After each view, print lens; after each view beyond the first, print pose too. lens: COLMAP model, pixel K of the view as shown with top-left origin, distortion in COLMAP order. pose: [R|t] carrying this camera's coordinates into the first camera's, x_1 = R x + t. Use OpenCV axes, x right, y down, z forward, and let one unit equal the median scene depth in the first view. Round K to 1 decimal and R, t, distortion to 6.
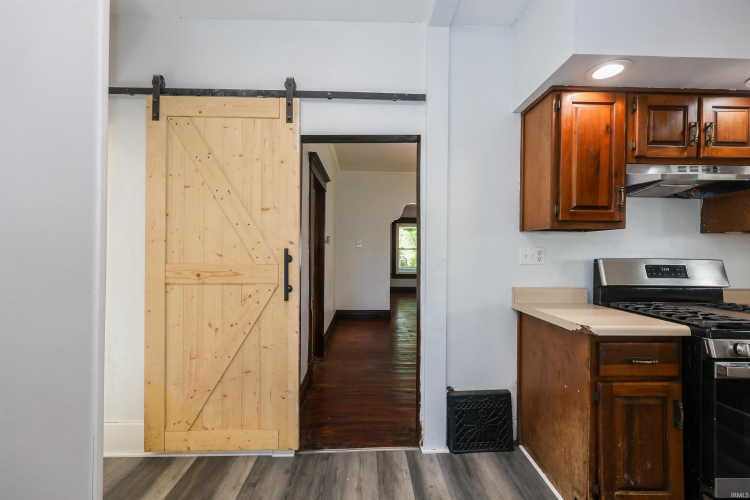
lens RADIAL K [[316.9, 0, 376.0], [0, 316.9, 250.8], [0, 0, 1]] dist [0.003866, 0.000512]
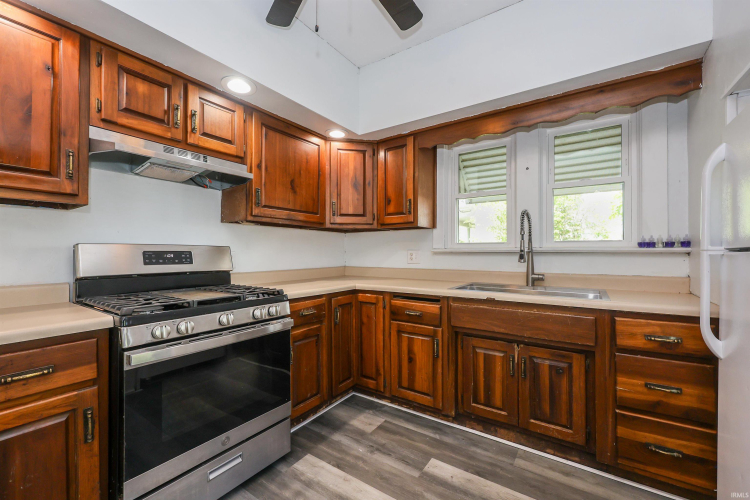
lens RADIAL K [[302.9, 0, 375.7], [0, 302.9, 250.4], [0, 0, 1]] dist [-0.003978, 0.000651]
pose [[0.596842, -0.002213, 0.802356, 0.606551], [0.006184, 0.999979, -0.001842, 0.053118], [-0.802335, 0.006062, 0.596843, -0.049190]]
